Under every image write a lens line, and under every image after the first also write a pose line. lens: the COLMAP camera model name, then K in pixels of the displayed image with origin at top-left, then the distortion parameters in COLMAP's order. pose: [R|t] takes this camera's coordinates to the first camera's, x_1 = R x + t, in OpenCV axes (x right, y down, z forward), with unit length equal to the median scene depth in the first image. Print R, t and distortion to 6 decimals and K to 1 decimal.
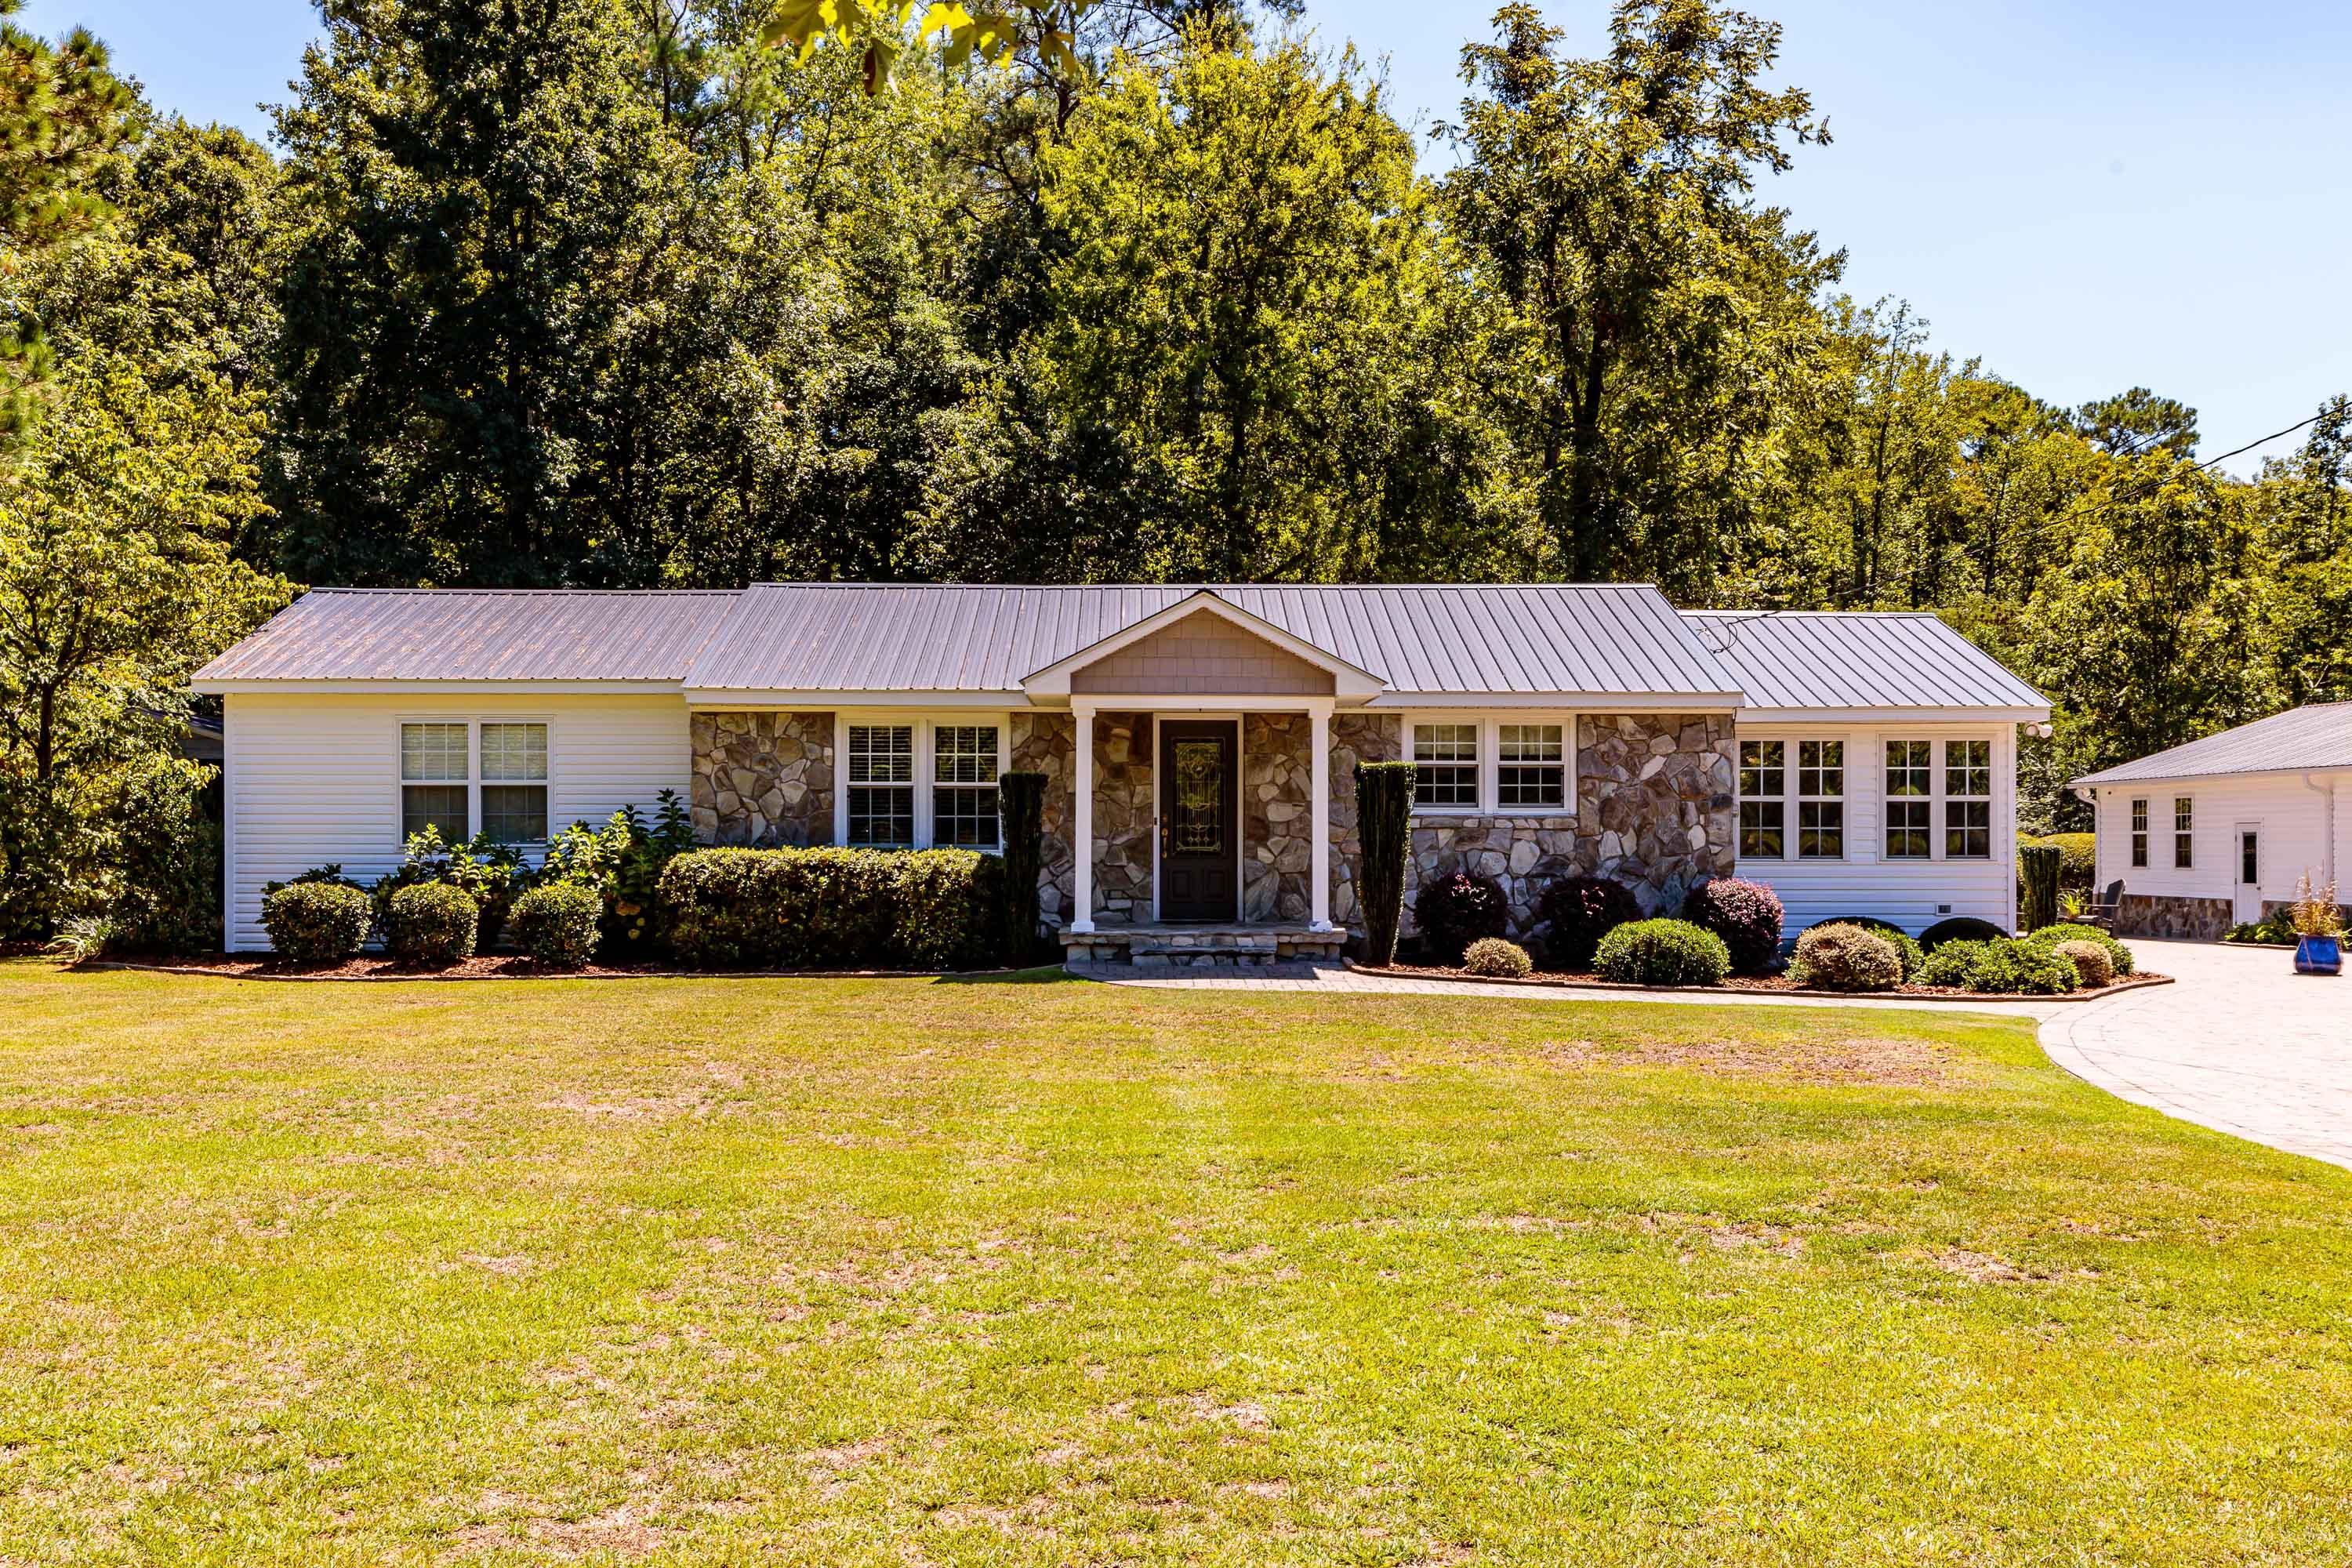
lens RADIAL K [[2341.3, 0, 1175.0], [0, 2341.3, 838.1], [0, 0, 1]] dist [-0.002367, -0.043280]
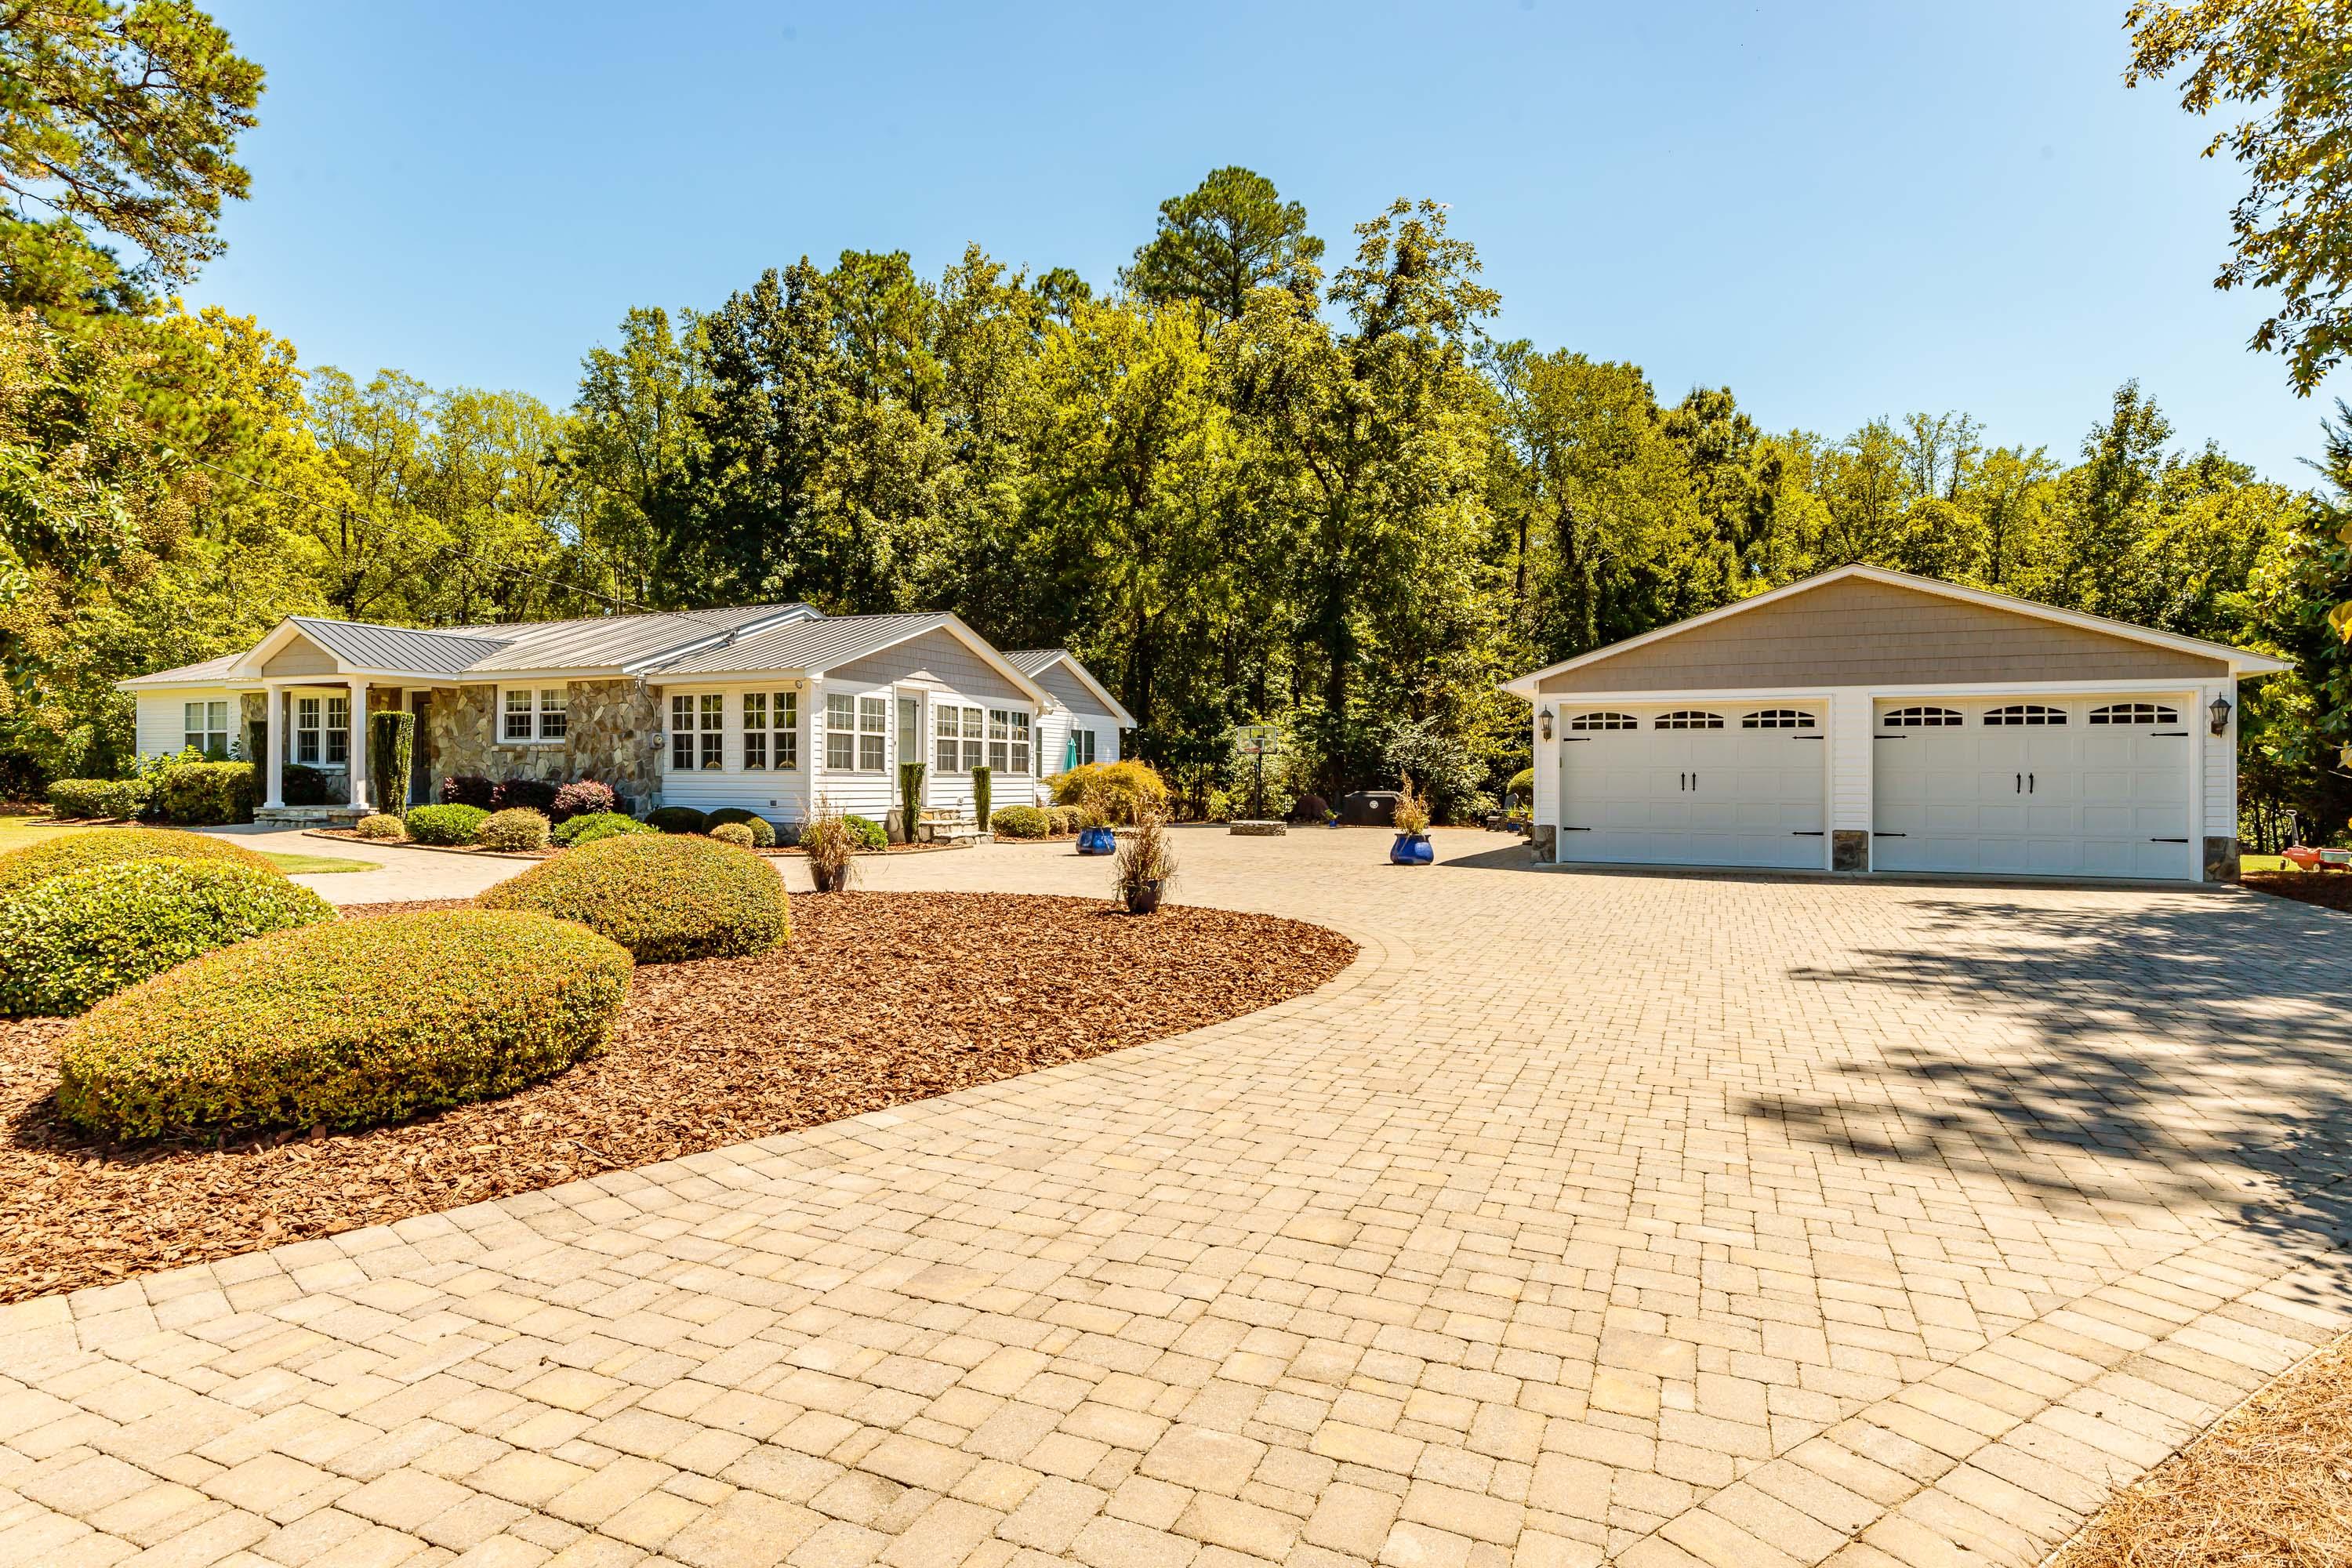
lens RADIAL K [[1238.8, 0, 1176.0], [0, 1238.8, 784.0], [0, 0, 1]] dist [-0.002684, -0.000470]
pose [[0.911057, 0.005587, -0.412242, 0.924838], [-0.003004, 0.999972, 0.006914, 0.011797], [0.412269, -0.005061, 0.911048, 0.379718]]
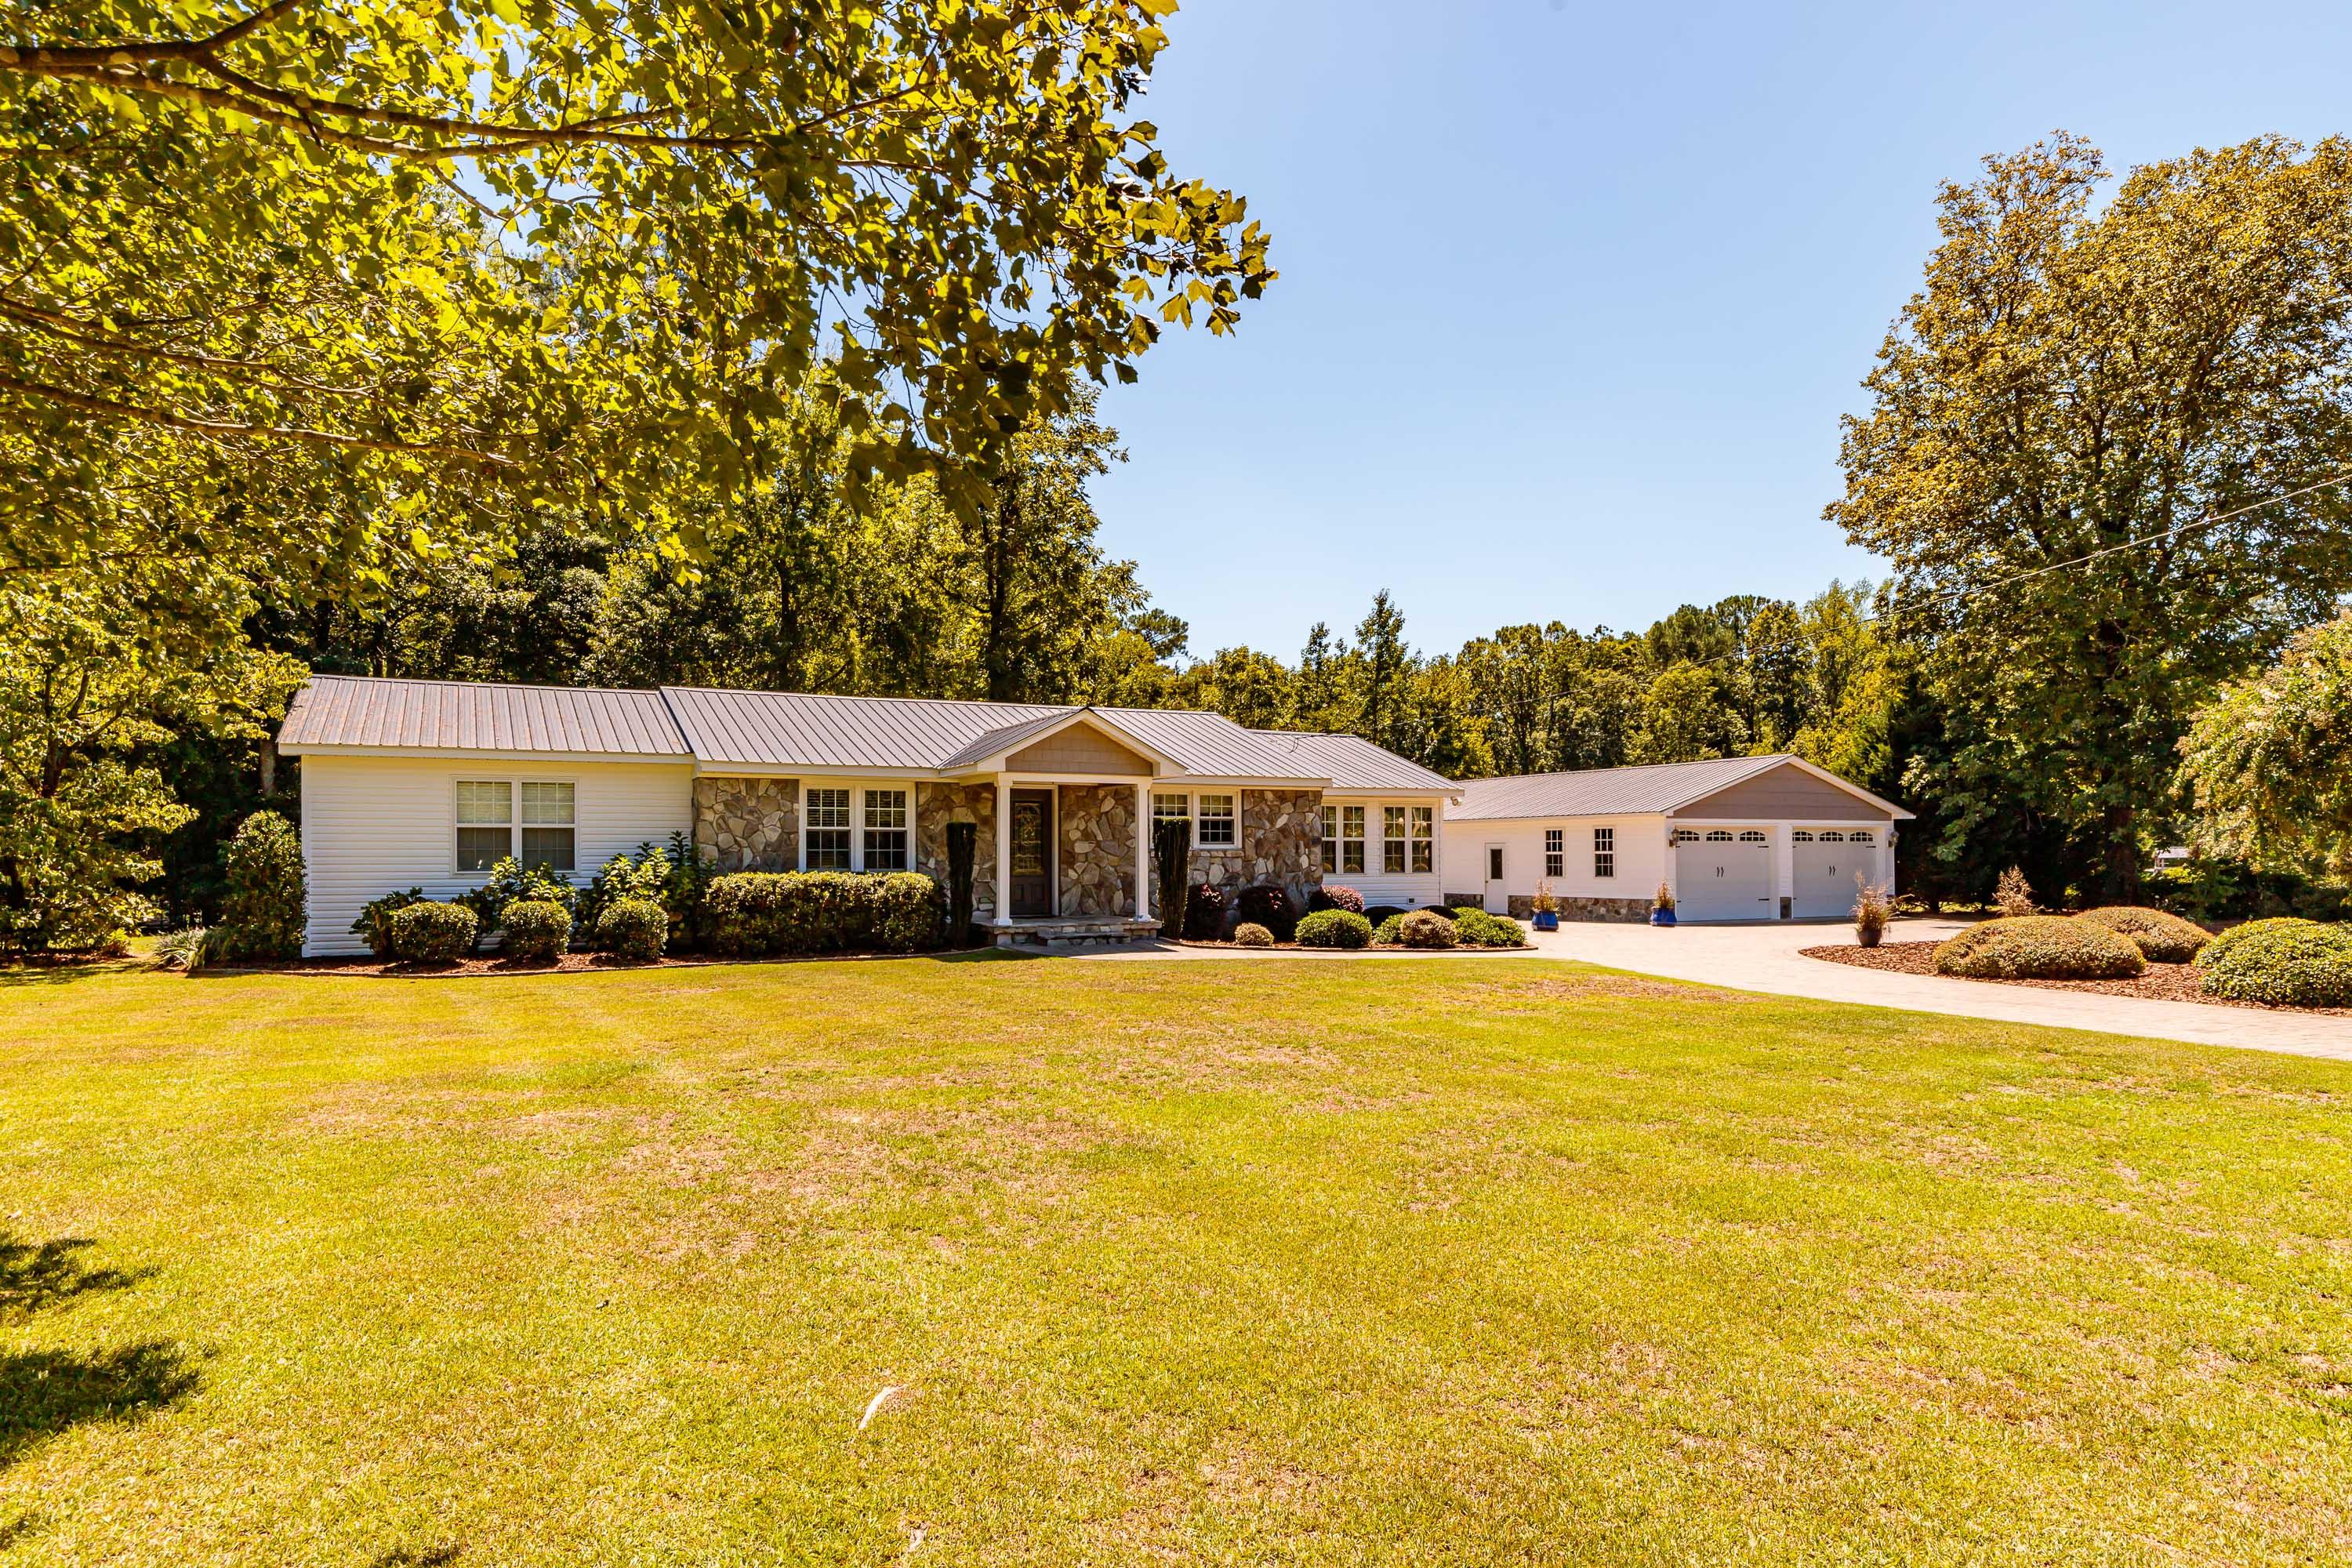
lens RADIAL K [[1390.7, 0, 1168.5], [0, 1390.7, 845.9], [0, 0, 1]] dist [0.000963, 0.000557]
pose [[0.900574, 0.000021, 0.434703, -0.314584], [0.003177, 0.999973, -0.006630, -0.005421], [-0.434691, 0.007352, 0.900550, 0.116471]]
